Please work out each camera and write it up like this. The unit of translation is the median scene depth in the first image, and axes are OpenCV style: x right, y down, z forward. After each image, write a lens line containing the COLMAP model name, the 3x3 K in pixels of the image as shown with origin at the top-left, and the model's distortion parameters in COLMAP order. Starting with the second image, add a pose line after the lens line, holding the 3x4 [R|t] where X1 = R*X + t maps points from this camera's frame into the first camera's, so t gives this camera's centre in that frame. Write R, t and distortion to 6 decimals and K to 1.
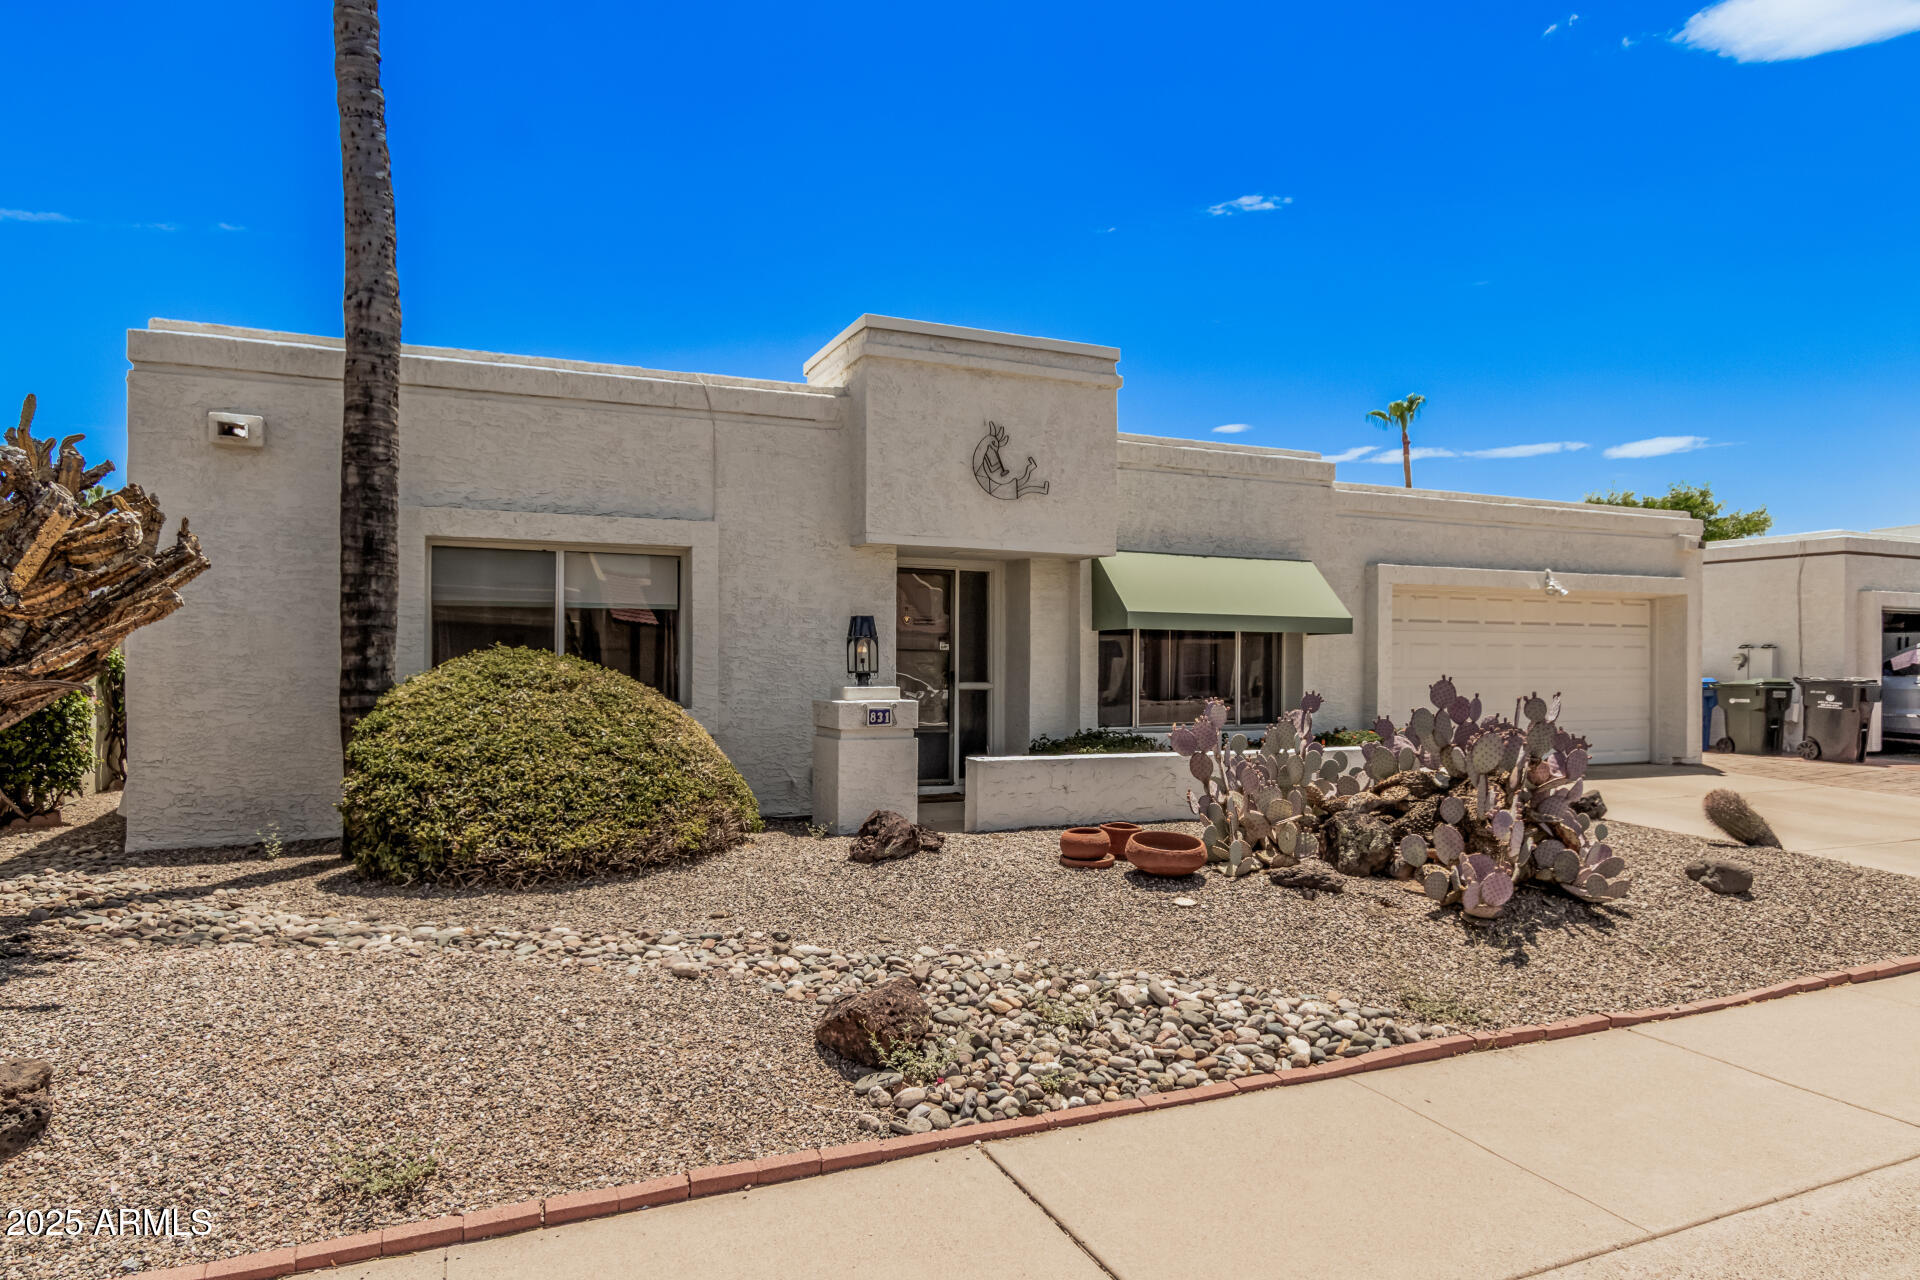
lens RADIAL K [[1123.9, 0, 951.9], [0, 1123.9, 655.0], [0, 0, 1]] dist [-0.000227, 0.002057]
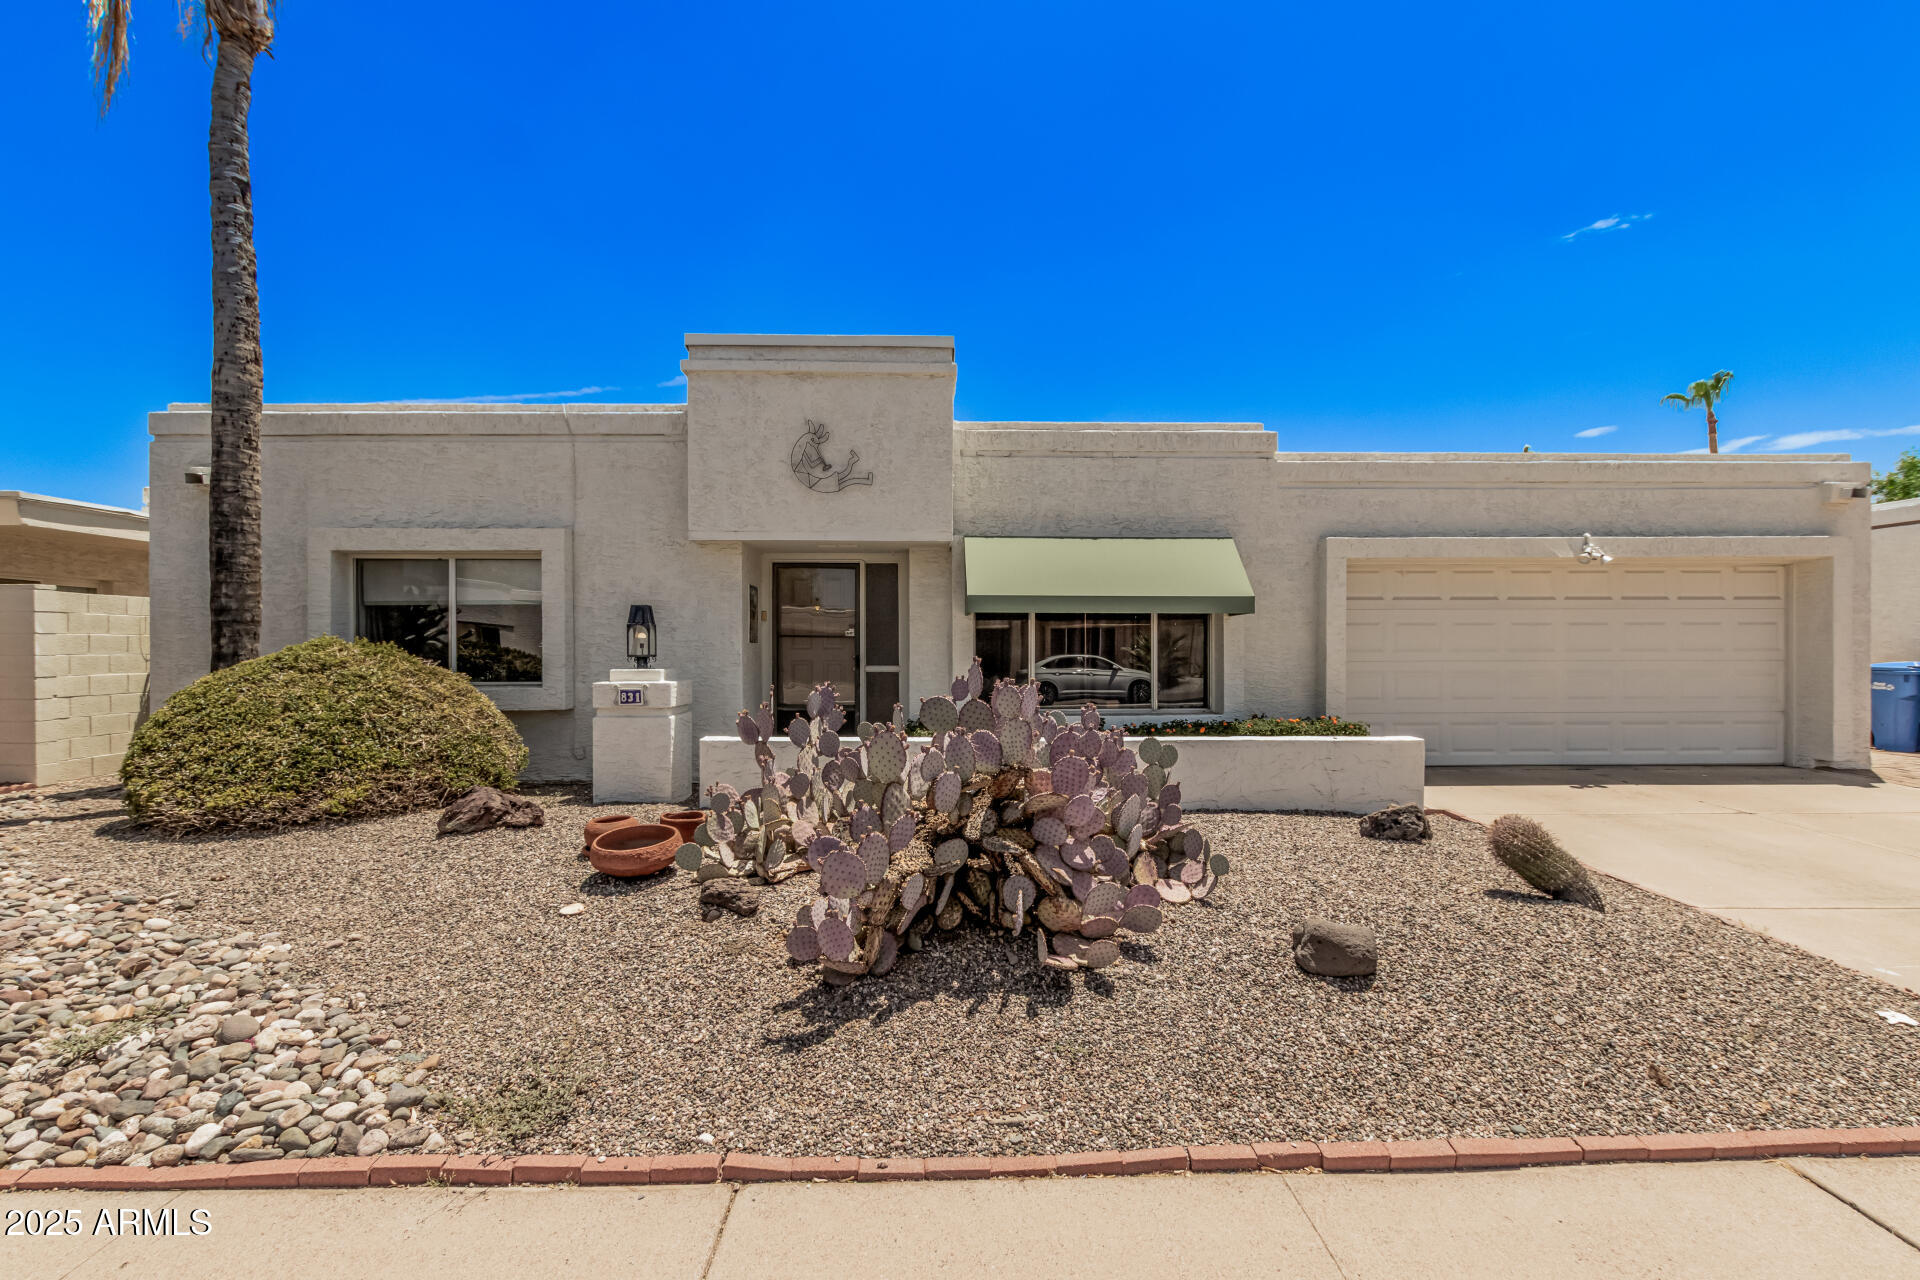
lens RADIAL K [[860.3, 0, 962.8], [0, 860.3, 643.3], [0, 0, 1]] dist [0.005379, -0.001193]
pose [[0.926028, -0.010525, -0.377307, 0.483828], [0.008819, 0.999942, -0.006249, 0.009934], [0.377351, 0.002460, 0.926067, 0.308324]]
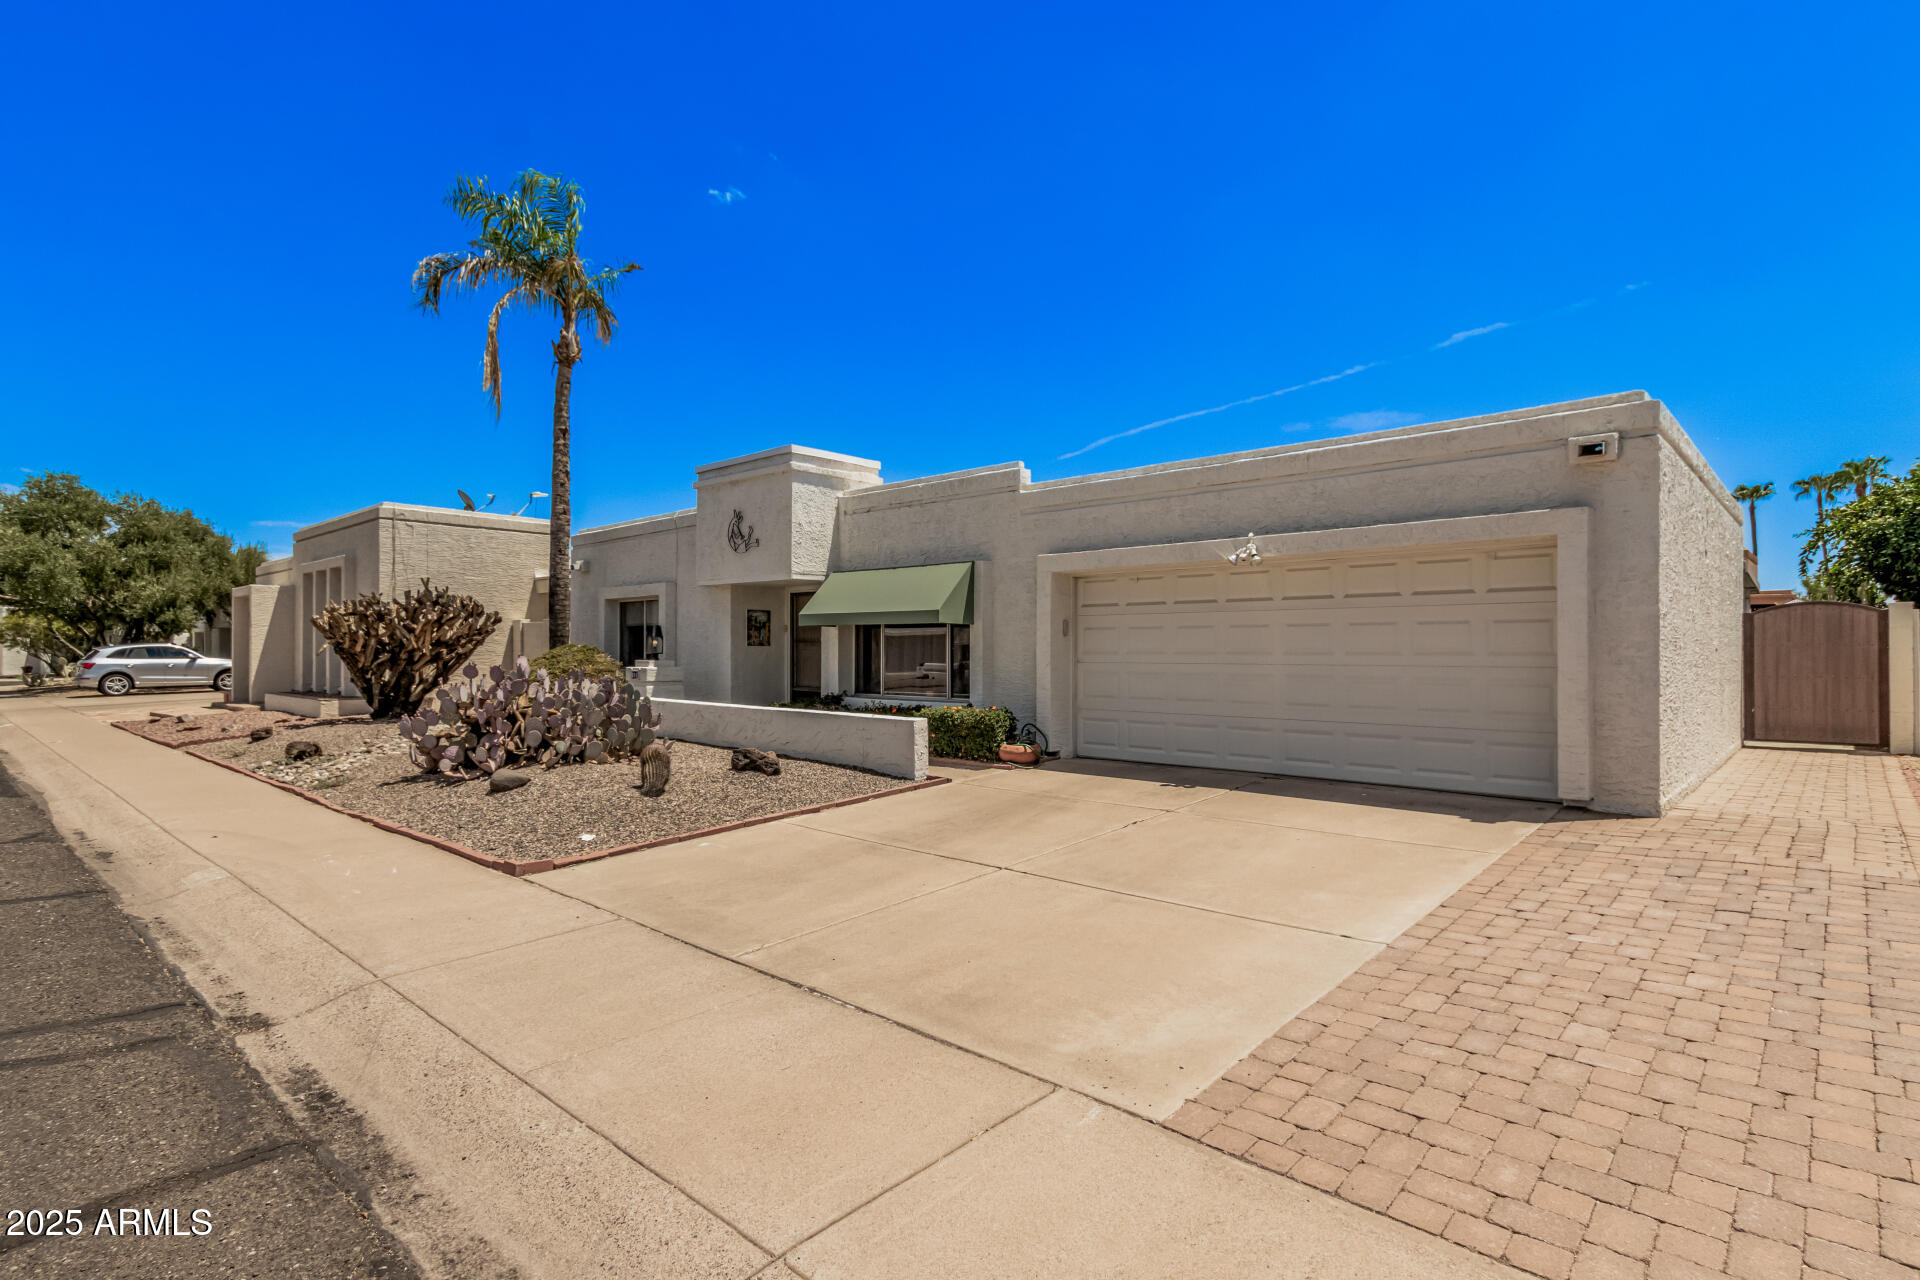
lens RADIAL K [[969.9, 0, 957.8], [0, 969.9, 629.2], [0, 0, 1]] dist [-0.003243, 0.000007]
pose [[0.395103, -0.027959, -0.918211, 1.571950], [0.001858, 0.999559, -0.029636, 0.021971], [0.918635, 0.010004, 0.394981, 0.743258]]
